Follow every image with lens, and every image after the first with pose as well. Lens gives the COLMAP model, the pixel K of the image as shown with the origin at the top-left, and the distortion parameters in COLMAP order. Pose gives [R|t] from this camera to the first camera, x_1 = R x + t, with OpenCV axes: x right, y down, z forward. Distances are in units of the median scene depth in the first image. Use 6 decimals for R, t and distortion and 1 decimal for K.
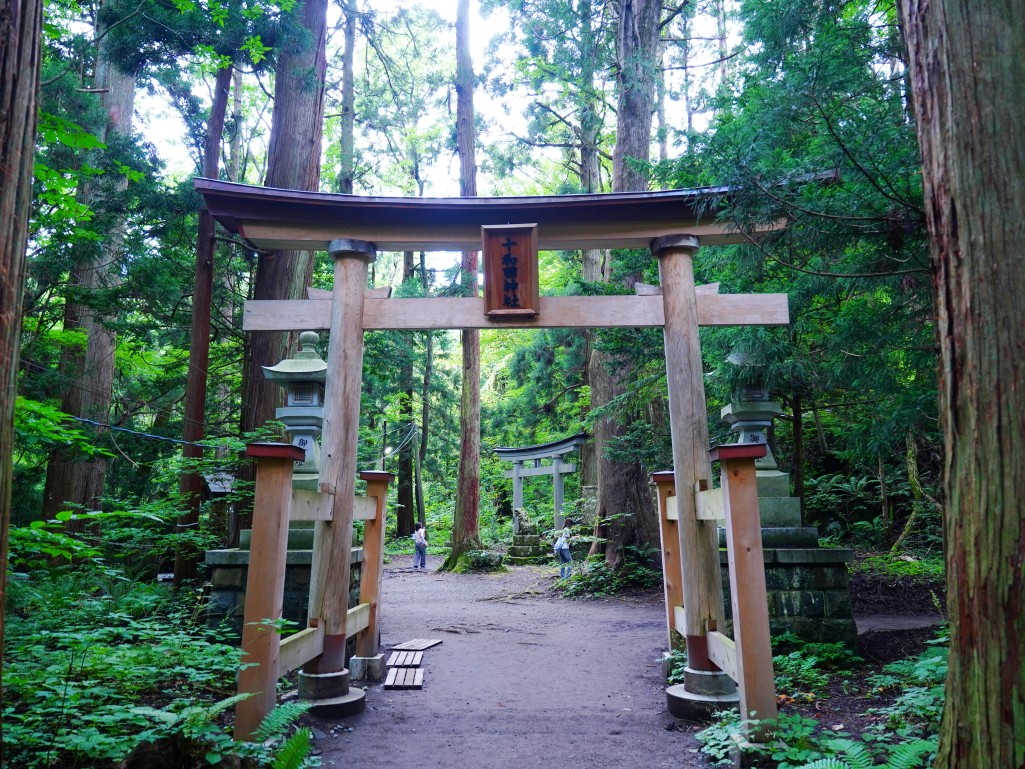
lens RADIAL K [[756.6, 0, 511.2], [0, 756.6, 389.9], [0, 0, 1]] dist [-0.003849, -0.000329]
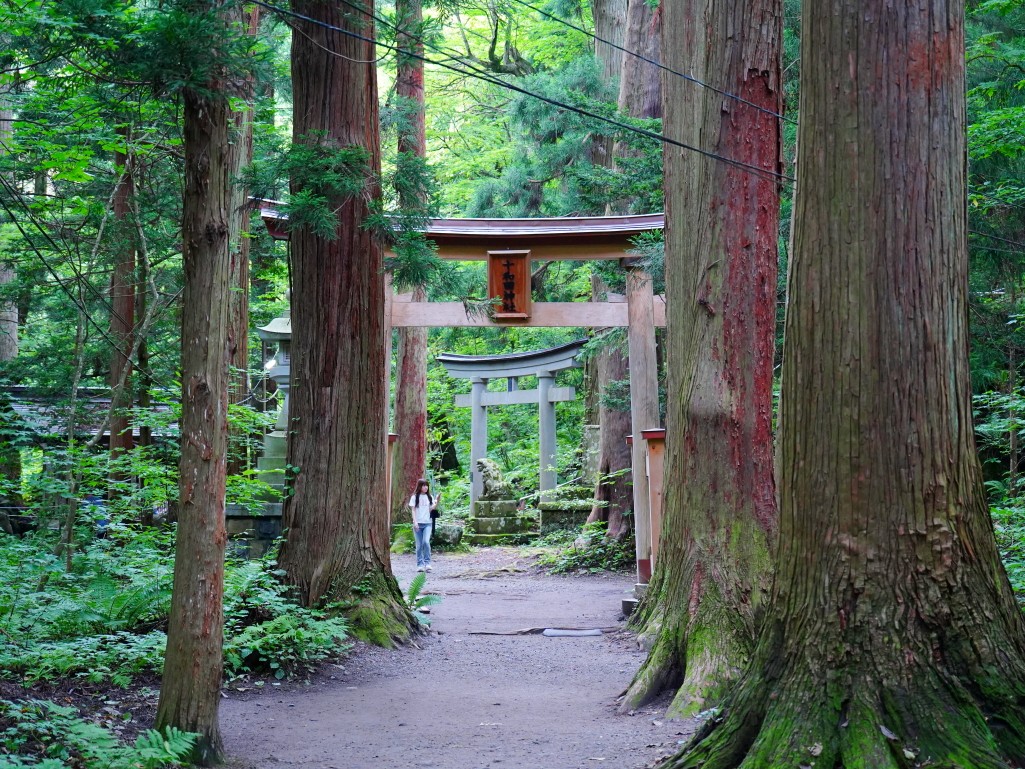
lens RADIAL K [[1909.2, 0, 512.6], [0, 1909.2, 383.5], [0, 0, 1]] dist [0.001025, 0.000000]
pose [[0.999093, 0.003981, 0.042395, -0.040732], [-0.009030, 0.992782, 0.119592, -0.116845], [-0.041613, -0.119866, 0.991918, -0.692059]]
